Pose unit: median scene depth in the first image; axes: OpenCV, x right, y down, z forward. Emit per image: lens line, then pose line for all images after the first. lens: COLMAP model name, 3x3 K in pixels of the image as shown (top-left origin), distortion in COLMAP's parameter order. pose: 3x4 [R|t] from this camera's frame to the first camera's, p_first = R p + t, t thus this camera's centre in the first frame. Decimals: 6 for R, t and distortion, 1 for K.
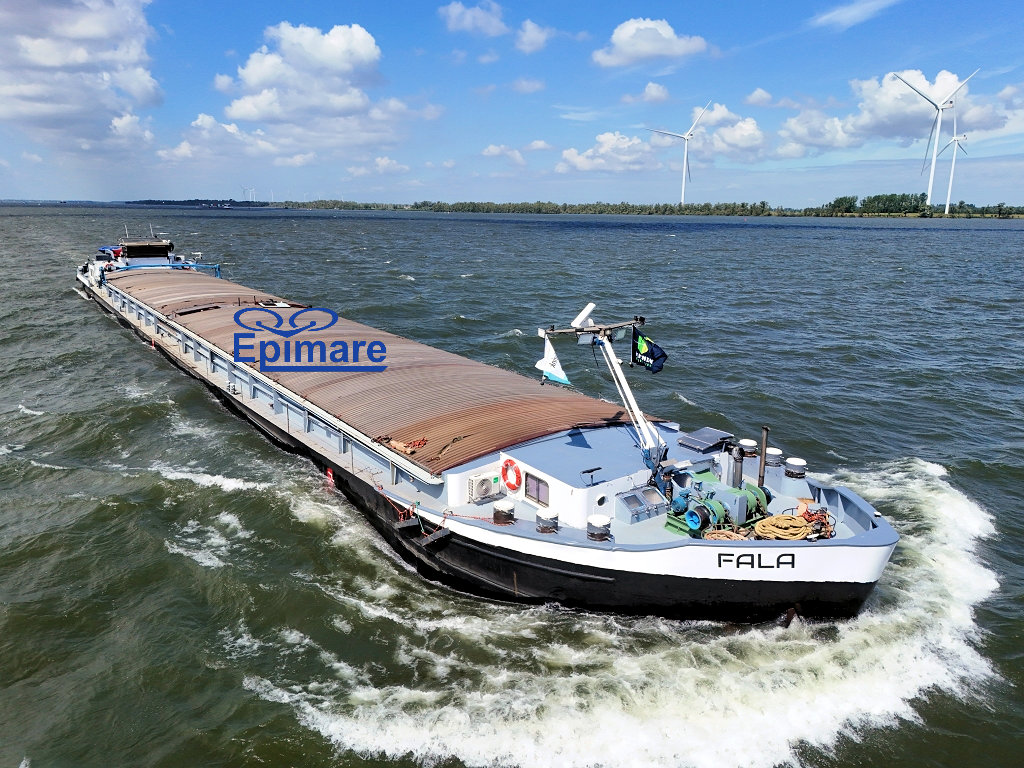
lens RADIAL K [[785.0, 0, 511.3], [0, 785.0, 376.4], [0, 0, 1]] dist [0.083010, -0.046471]
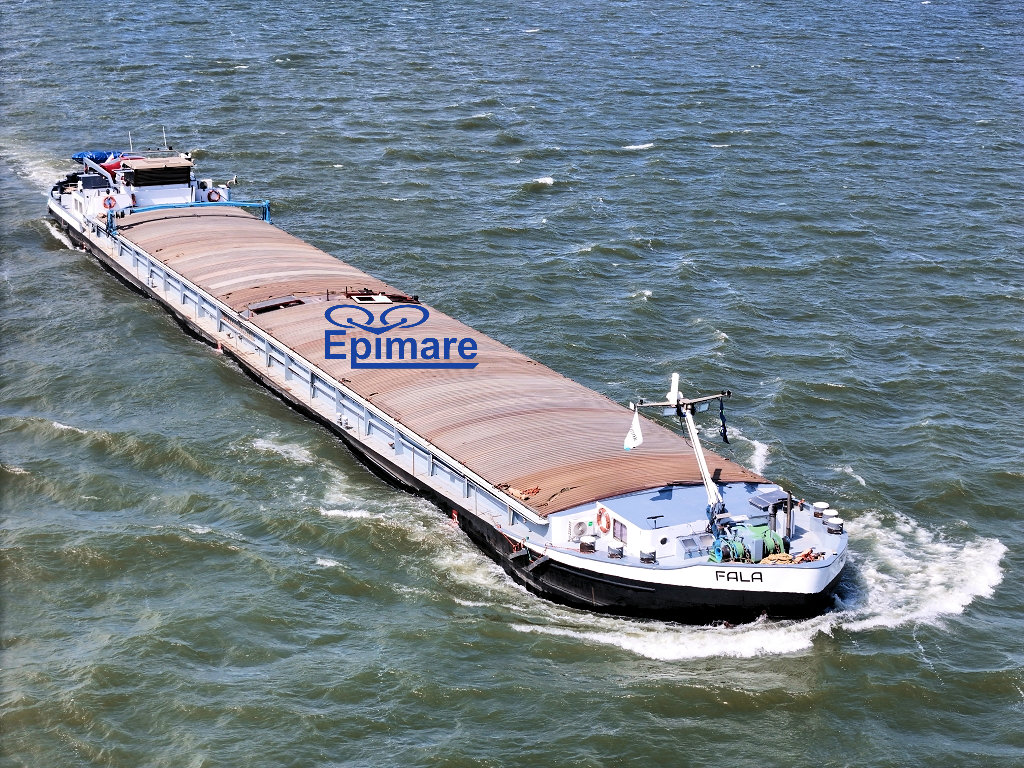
lens RADIAL K [[2128.3, 0, 512.2], [0, 2128.3, 384.8], [0, 0, 1]] dist [-0.049016, 0.000000]
pose [[0.985132, 0.041359, -0.166745, 0.394253], [-0.037027, 0.998893, 0.029007, -0.172608], [0.167760, -0.022402, 0.985573, -2.237017]]
